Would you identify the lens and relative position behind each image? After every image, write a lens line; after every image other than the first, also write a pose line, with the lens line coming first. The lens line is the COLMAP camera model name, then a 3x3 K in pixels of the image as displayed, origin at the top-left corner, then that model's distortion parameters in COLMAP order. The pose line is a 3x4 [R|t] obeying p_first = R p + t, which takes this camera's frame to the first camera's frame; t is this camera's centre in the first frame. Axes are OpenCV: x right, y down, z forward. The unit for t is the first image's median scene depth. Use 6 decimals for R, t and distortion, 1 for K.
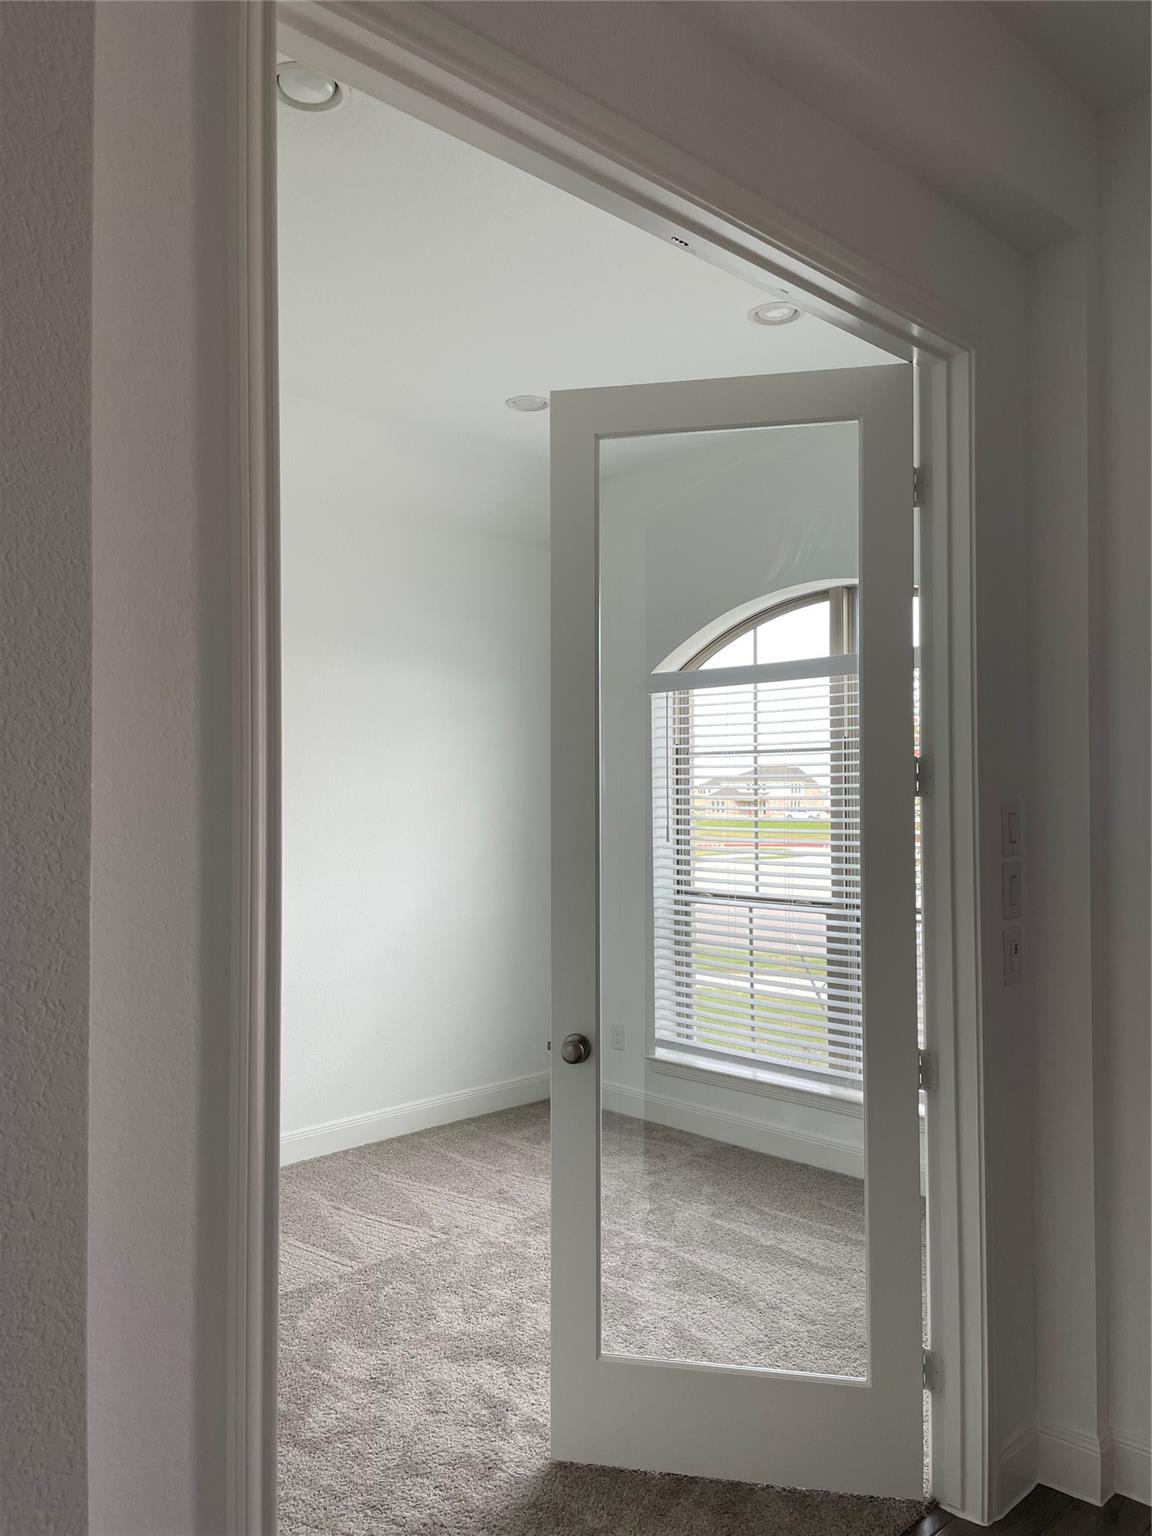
lens RADIAL K [[1158.6, 0, 613.5], [0, 1158.6, 754.8], [0, 0, 1]] dist [0.094962, -0.125293]
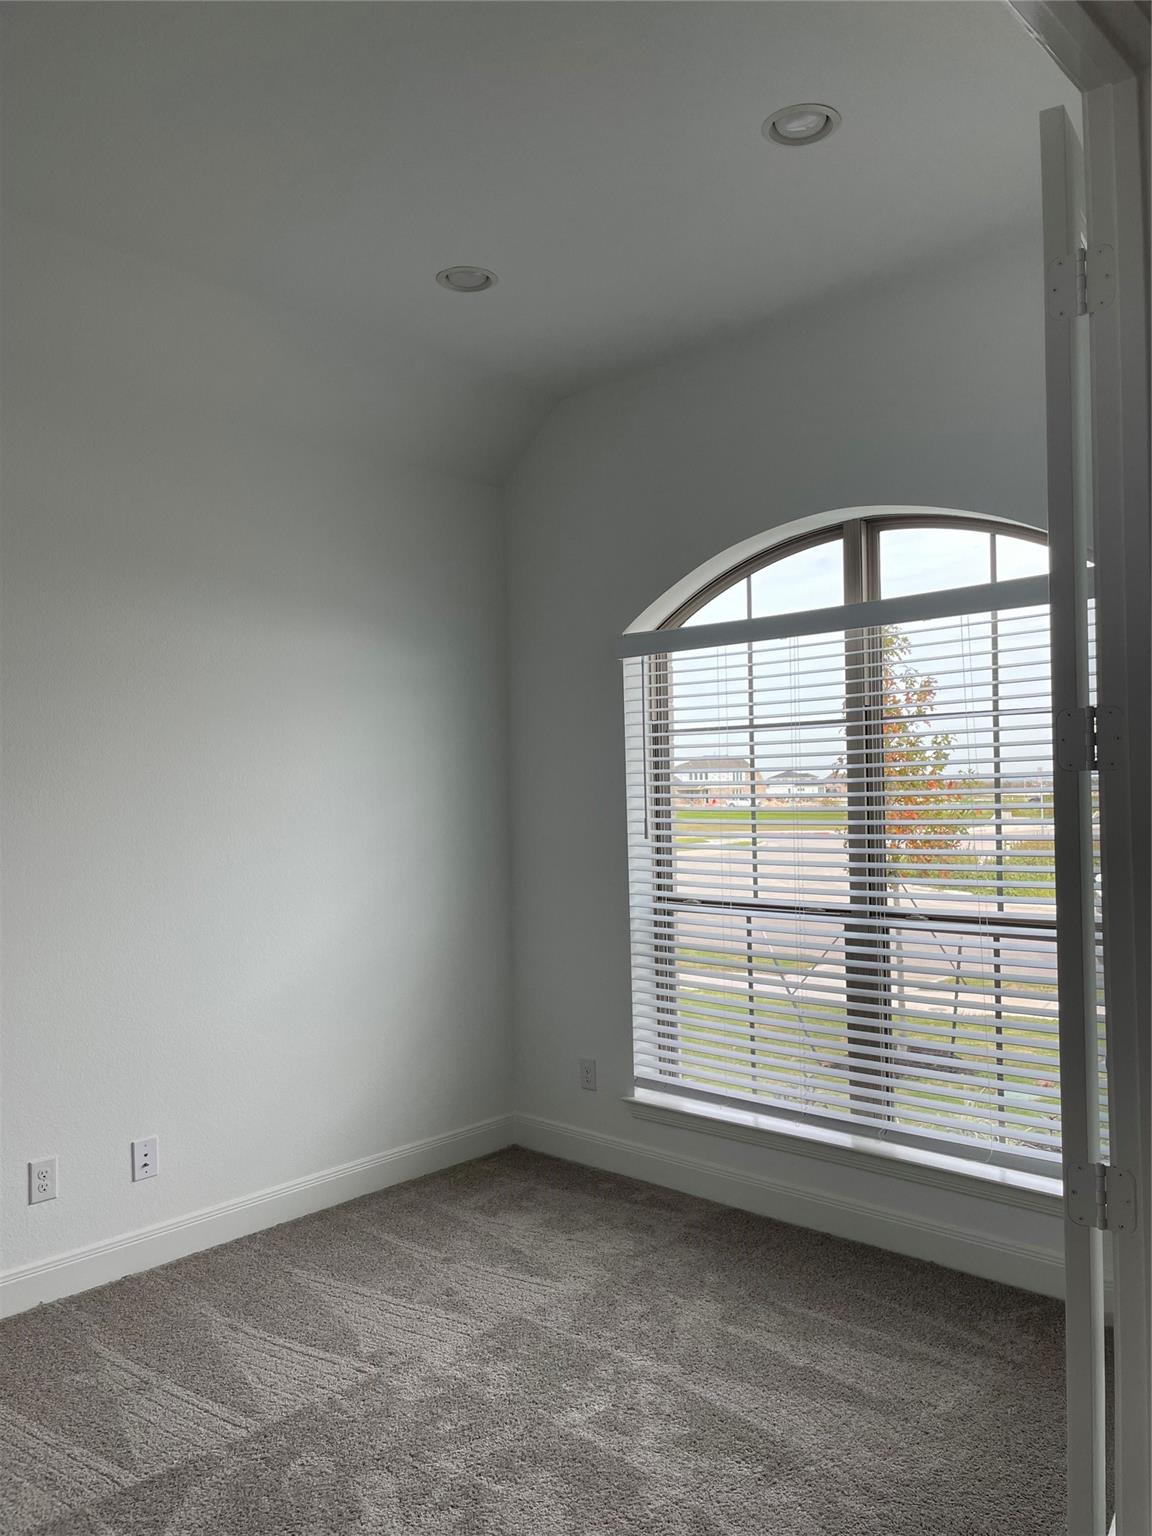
lens RADIAL K [[1158.6, 0, 572.1], [0, 1158.6, 775.1], [0, 0, 1]] dist [0.094962, -0.125293]
pose [[0.999770, -0.015811, 0.014477, -0.017791], [0.015469, 0.999605, 0.023443, 0.011321], [-0.014842, -0.023214, 0.999620, 0.199218]]
